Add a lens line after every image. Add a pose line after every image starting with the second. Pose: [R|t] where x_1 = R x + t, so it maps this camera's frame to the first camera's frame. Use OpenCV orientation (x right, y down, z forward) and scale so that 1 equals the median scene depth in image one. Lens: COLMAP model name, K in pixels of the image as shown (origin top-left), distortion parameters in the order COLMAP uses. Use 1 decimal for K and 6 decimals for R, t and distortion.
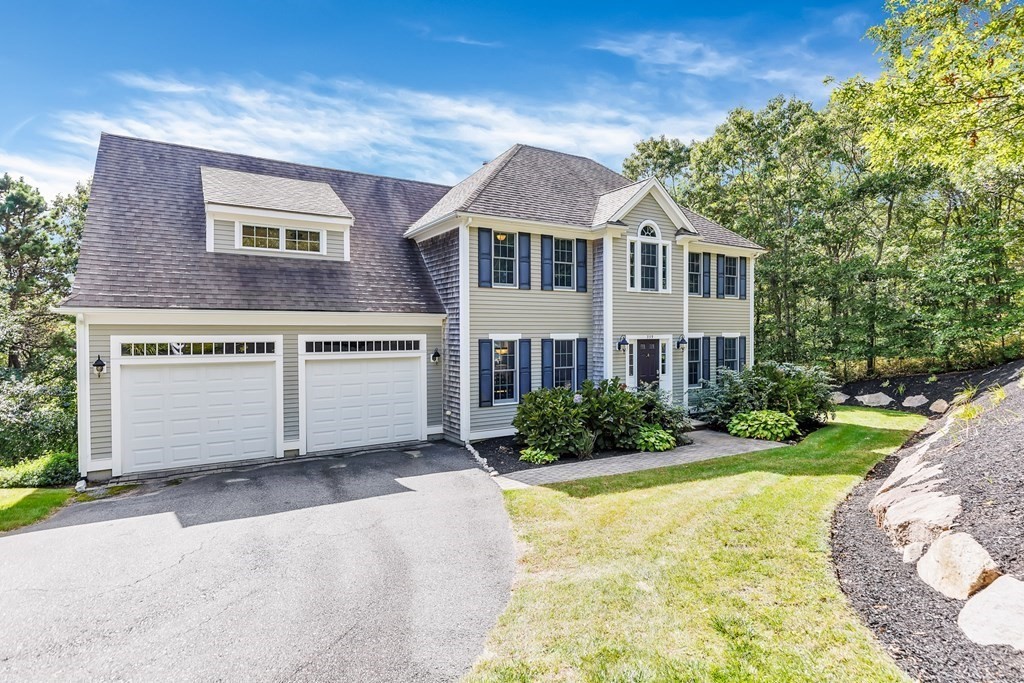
lens RADIAL K [[562.6, 0, 512.0], [0, 562.6, 341.5], [0, 0, 1]] dist [0.001929, 0.000202]
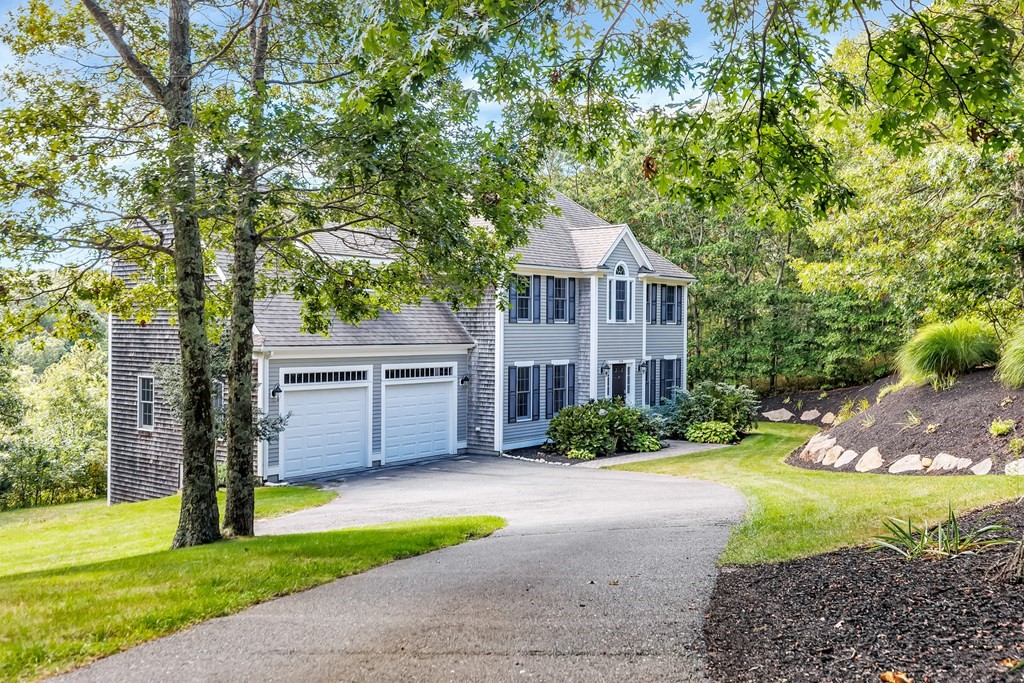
lens RADIAL K [[1020.7, 0, 512.0], [0, 1020.7, 341.5], [0, 0, 1]] dist [-0.008011, -0.001561]
pose [[0.939728, 0.003380, 0.341906, -0.722445], [-0.003687, 0.999993, 0.000248, -0.051855], [-0.341903, -0.001494, 0.939734, -0.946688]]
